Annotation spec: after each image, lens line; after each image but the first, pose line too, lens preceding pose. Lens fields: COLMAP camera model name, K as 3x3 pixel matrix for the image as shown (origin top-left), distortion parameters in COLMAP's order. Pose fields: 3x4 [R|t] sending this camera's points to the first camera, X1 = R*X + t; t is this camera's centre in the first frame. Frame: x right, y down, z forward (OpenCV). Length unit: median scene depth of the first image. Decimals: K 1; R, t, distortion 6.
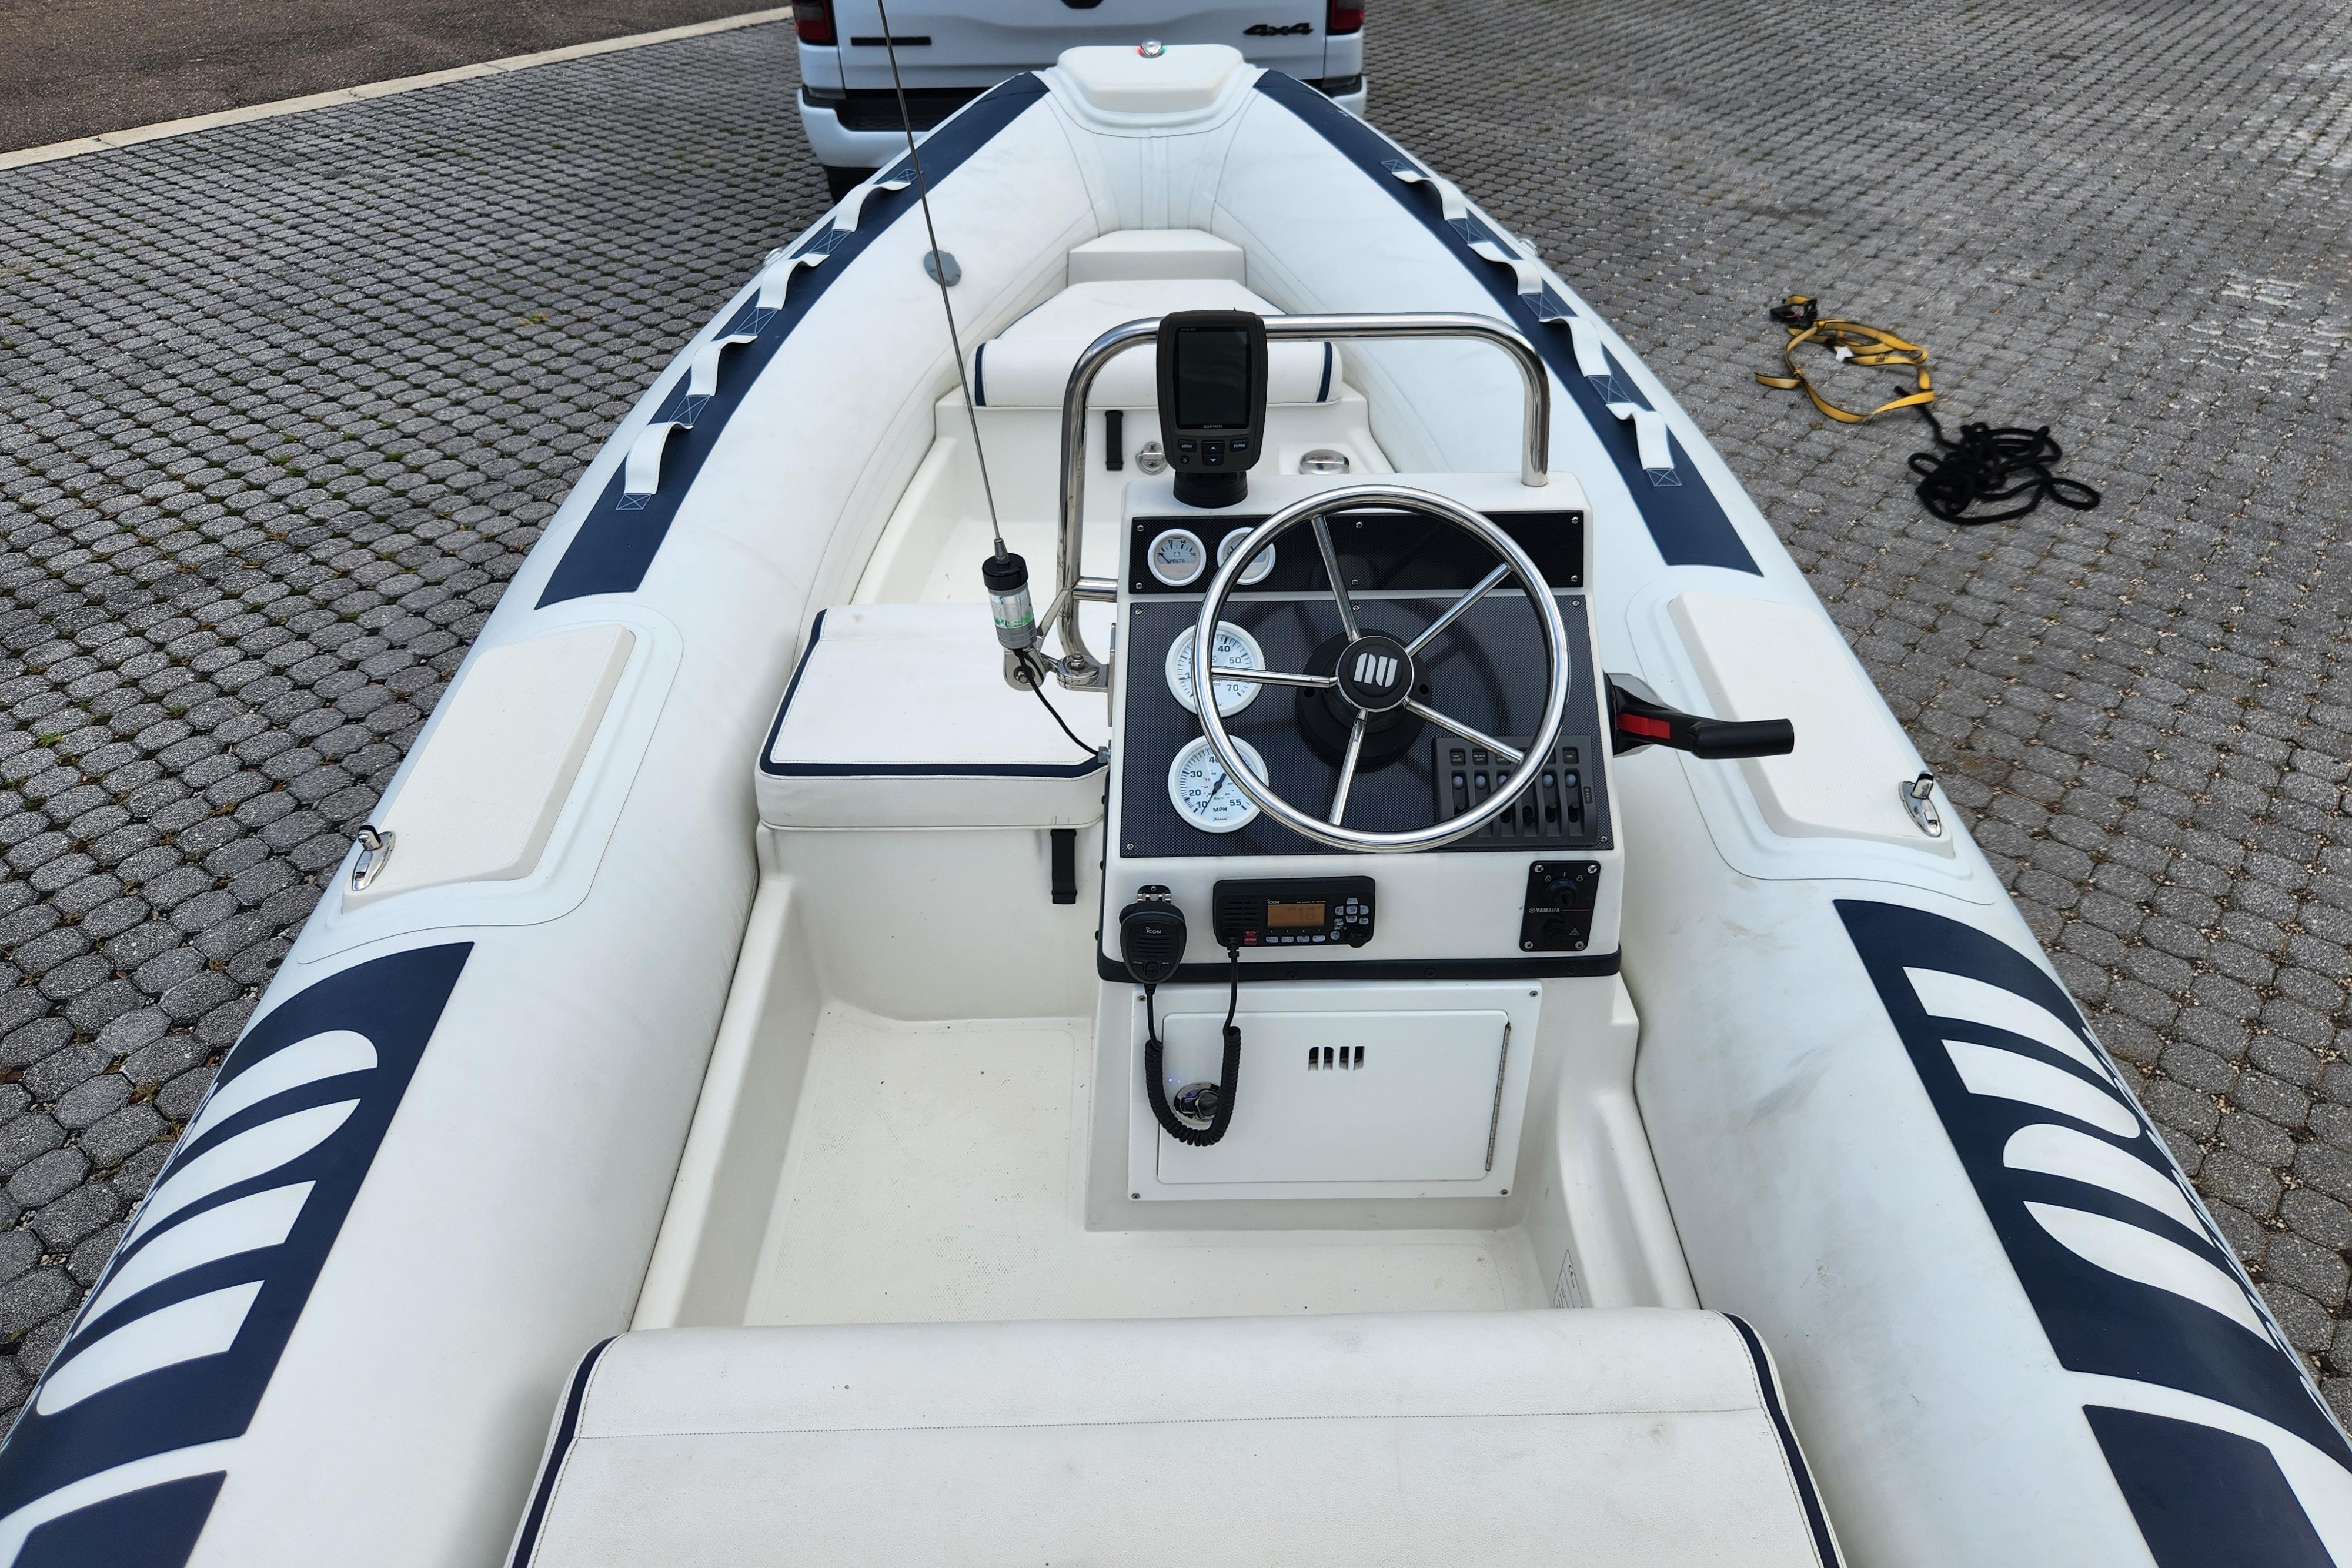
lens RADIAL K [[1570.6, 0, 1144.8], [0, 1570.6, 760.1], [0, 0, 1]] dist [0.068566, -0.068331]
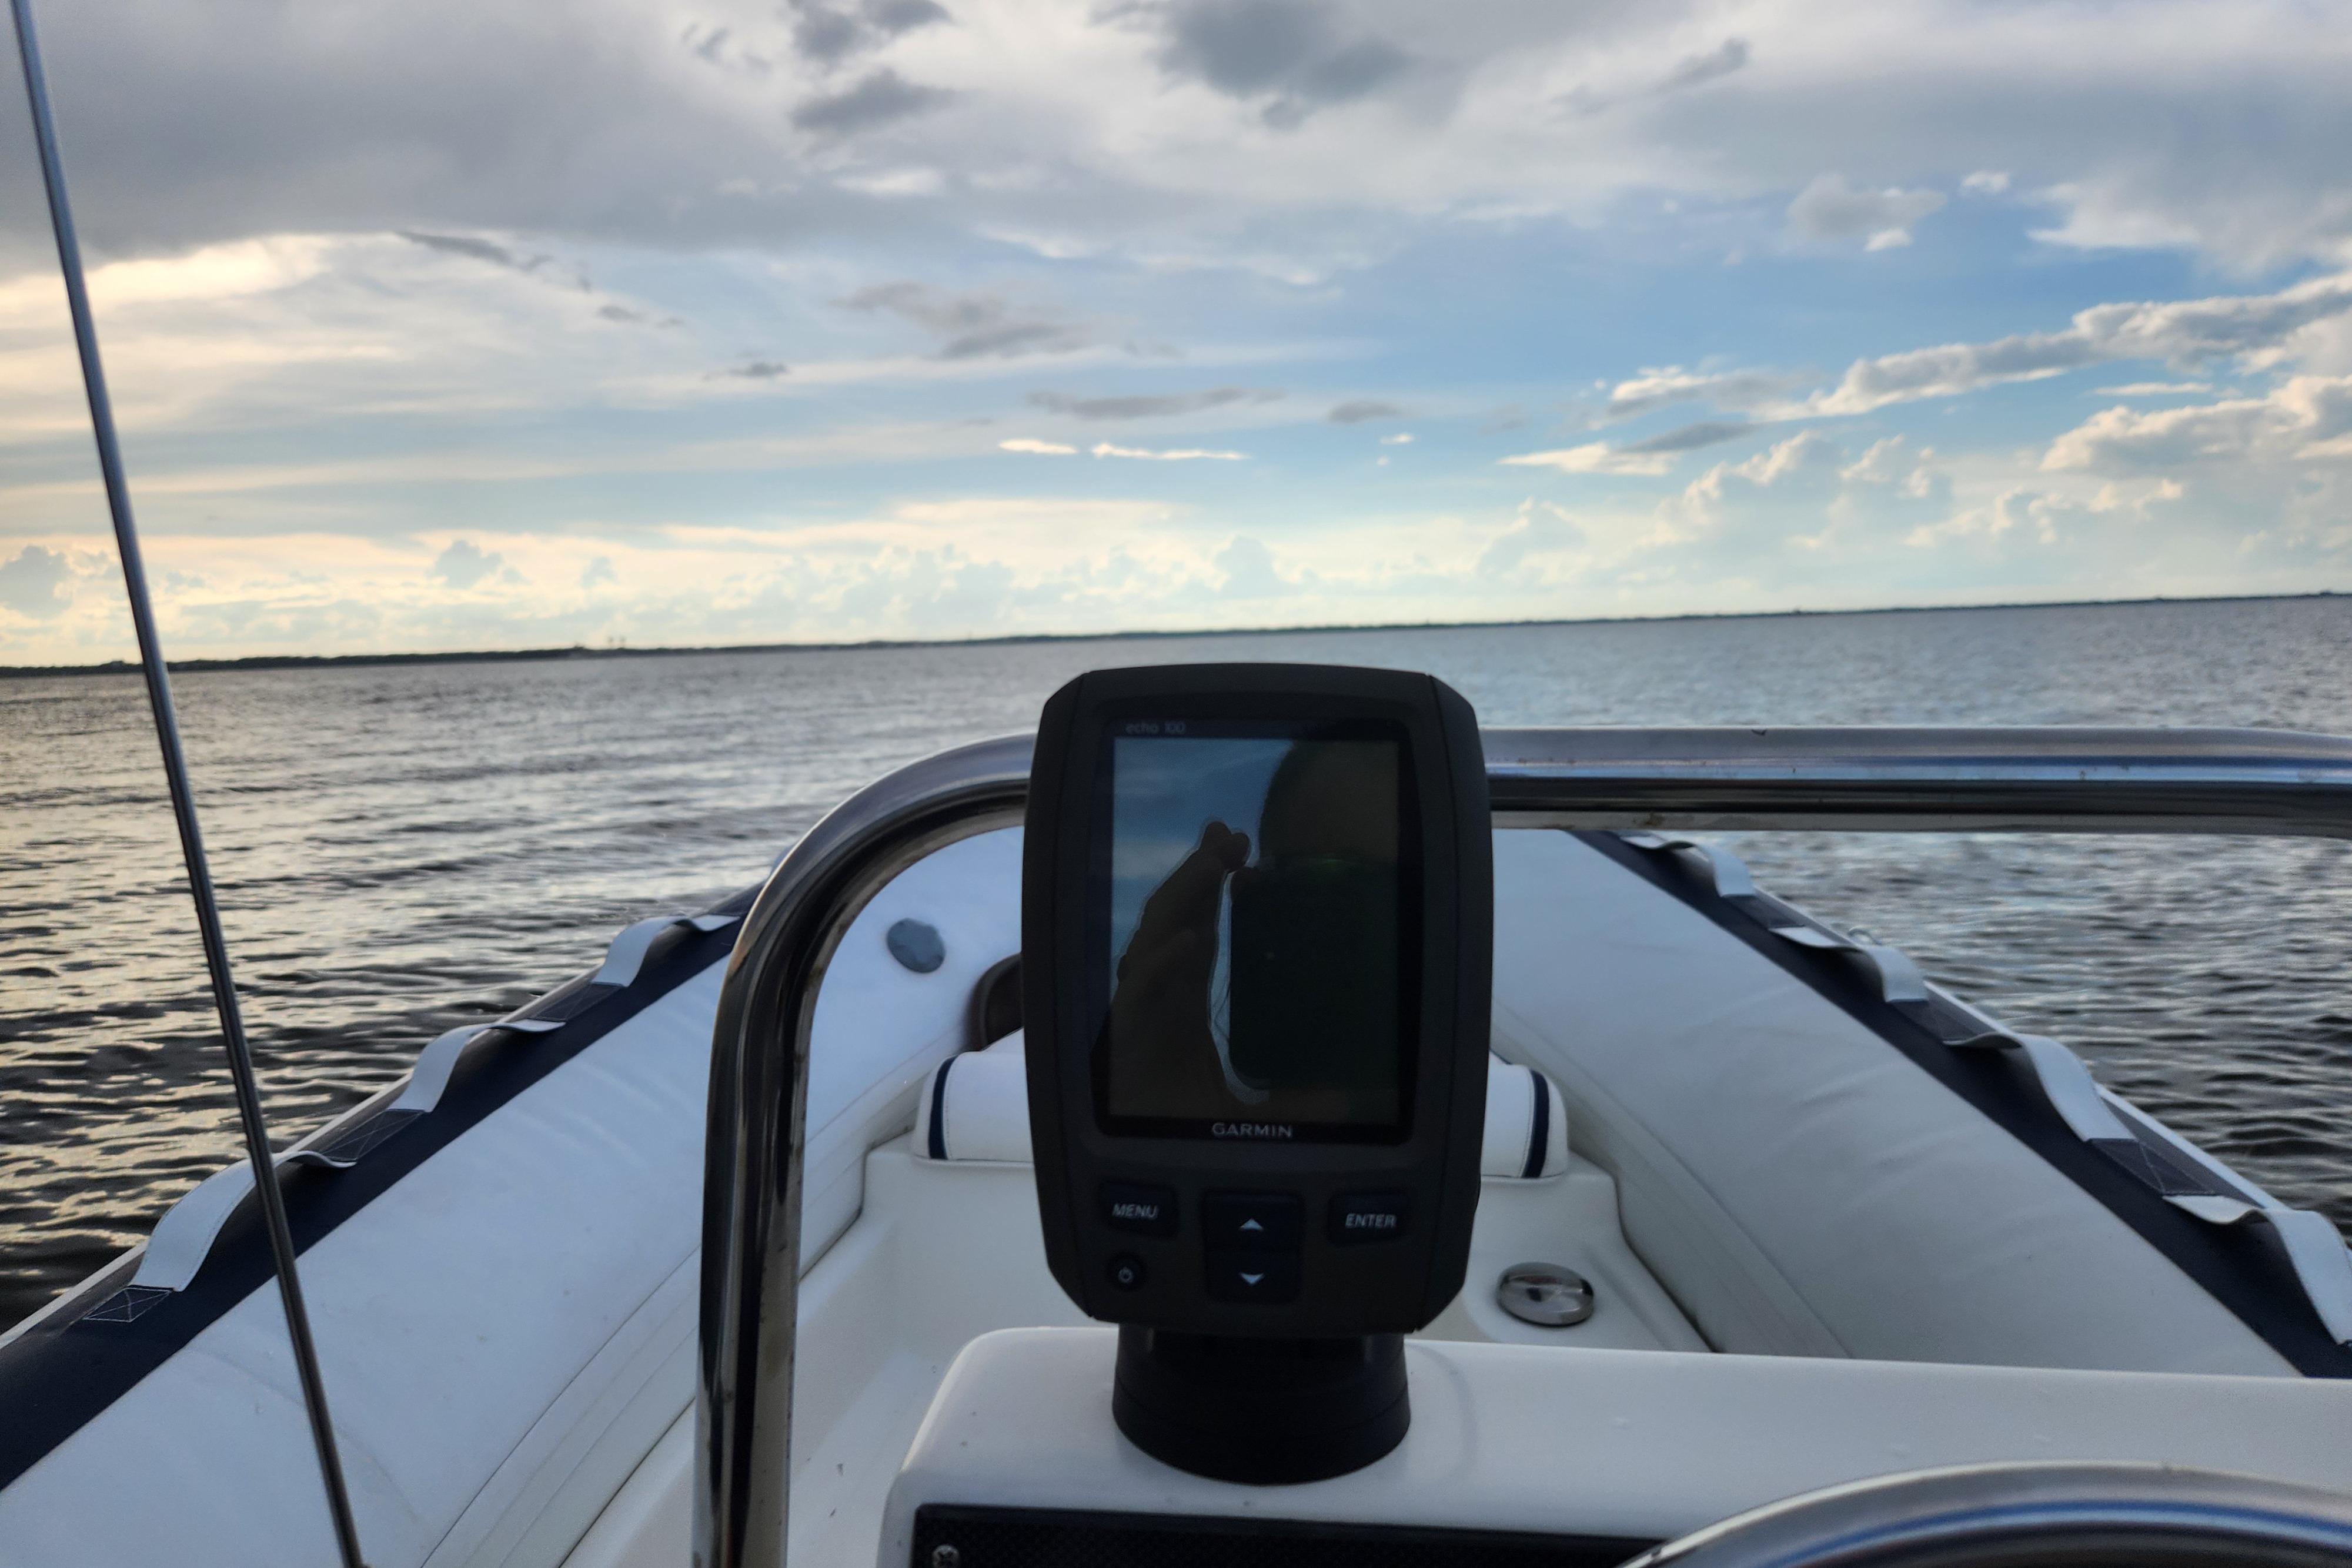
lens RADIAL K [[1570.6, 0, 1144.8], [0, 1570.6, 760.1], [0, 0, 1]] dist [0.068566, -0.068331]
pose [[0.995090, 0.012524, -0.098179, 0.036382], [-0.057847, 0.878488, -0.474250, -0.111023], [0.080310, 0.477601, 0.874899, 0.573727]]
